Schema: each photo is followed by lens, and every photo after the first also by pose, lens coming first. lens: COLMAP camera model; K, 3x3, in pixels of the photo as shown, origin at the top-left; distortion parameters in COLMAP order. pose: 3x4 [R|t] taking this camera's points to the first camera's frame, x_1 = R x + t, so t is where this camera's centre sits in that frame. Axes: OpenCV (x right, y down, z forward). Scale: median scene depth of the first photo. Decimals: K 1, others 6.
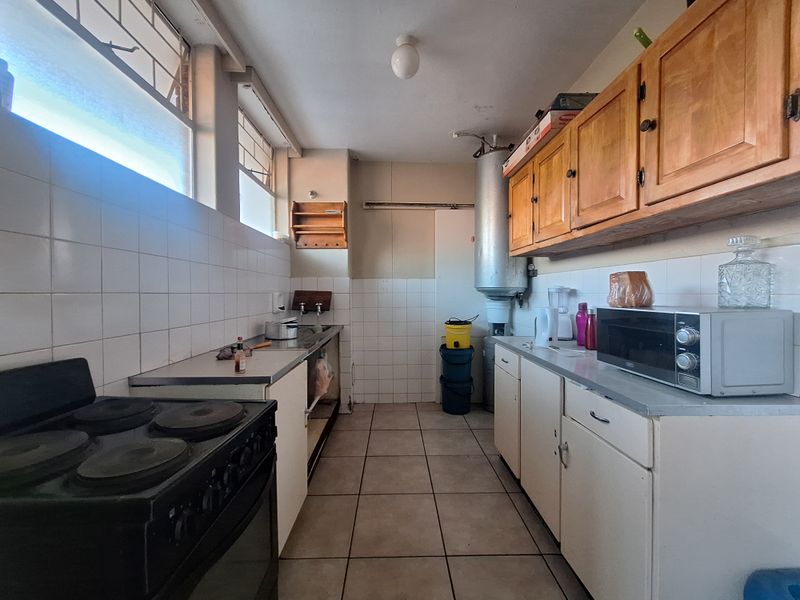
lens RADIAL K [[318.6, 0, 400.0], [0, 318.6, 297.3], [0, 0, 1]] dist [0.002705, 0.000613]
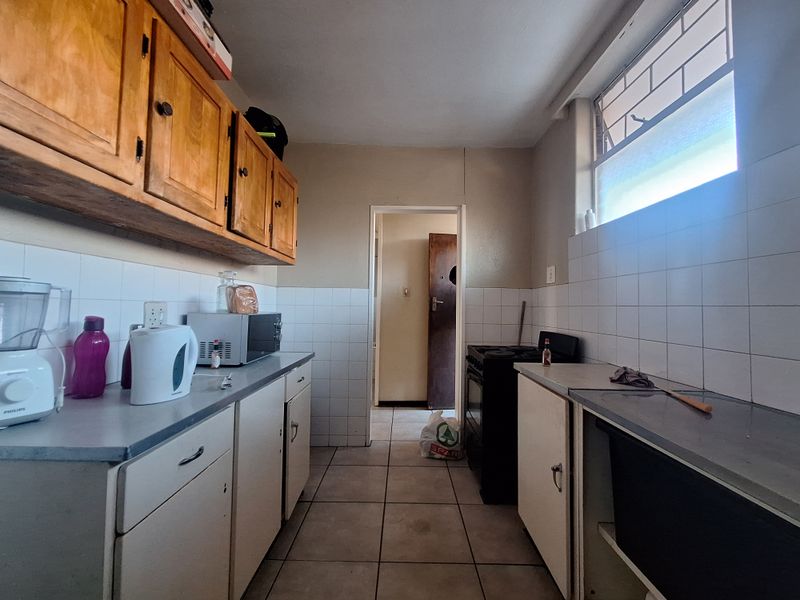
lens RADIAL K [[318.6, 0, 398.1], [0, 318.6, 296.9], [0, 0, 1]] dist [0.002705, 0.000613]
pose [[-0.999375, -0.009569, 0.034040, 0.056091], [-0.010215, 0.999770, -0.018855, -0.013488], [-0.033852, -0.019191, -0.999243, 1.962265]]
